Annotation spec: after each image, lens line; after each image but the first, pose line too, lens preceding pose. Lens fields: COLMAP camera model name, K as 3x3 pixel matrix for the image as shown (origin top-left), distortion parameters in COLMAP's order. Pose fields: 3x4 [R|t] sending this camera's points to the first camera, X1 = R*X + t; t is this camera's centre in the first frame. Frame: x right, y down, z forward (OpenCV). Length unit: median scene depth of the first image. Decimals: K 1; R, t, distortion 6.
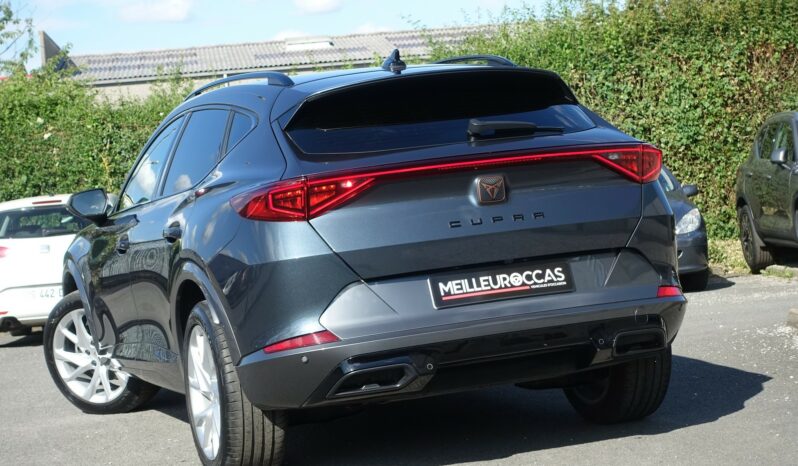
lens RADIAL K [[1781.1, 0, 399.0], [0, 1781.1, 233.0], [0, 0, 1]] dist [-0.100191, -0.505410]
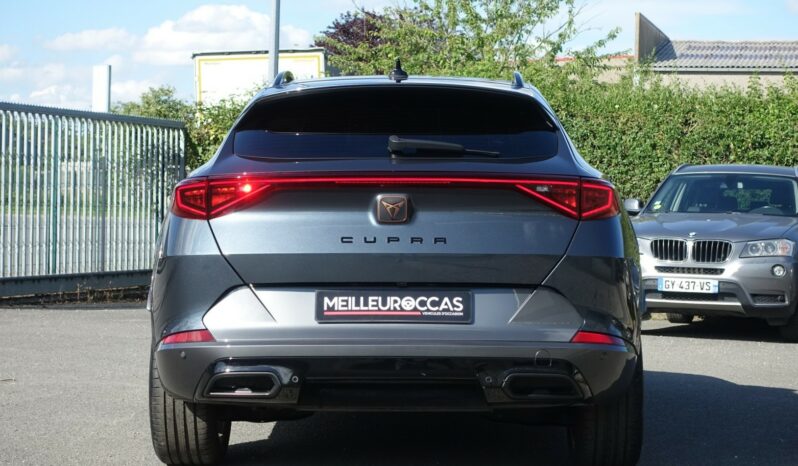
lens RADIAL K [[1807.1, 0, 399.0], [0, 1807.1, 233.0], [0, 0, 1]] dist [-0.017044, -0.368876]
pose [[0.925097, 0.111530, -0.362982, 0.412131], [-0.108832, 0.993667, 0.027945, -0.038992], [0.363800, 0.013652, 0.931377, 0.077465]]
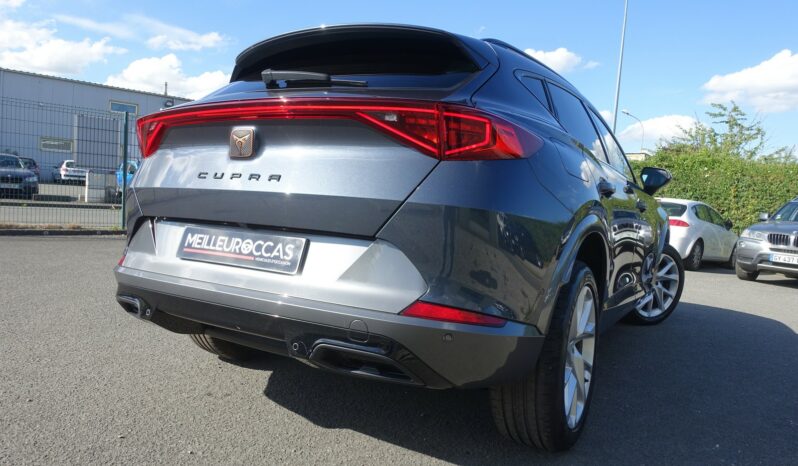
lens RADIAL K [[550.1, 0, 399.0], [0, 550.1, 233.0], [0, 0, 1]] dist [-0.005359, -0.005096]
pose [[0.621552, 0.177130, -0.763084, 0.317944], [-0.142652, 0.983407, 0.112078, -0.021910], [0.770275, 0.039193, 0.636507, 0.877176]]
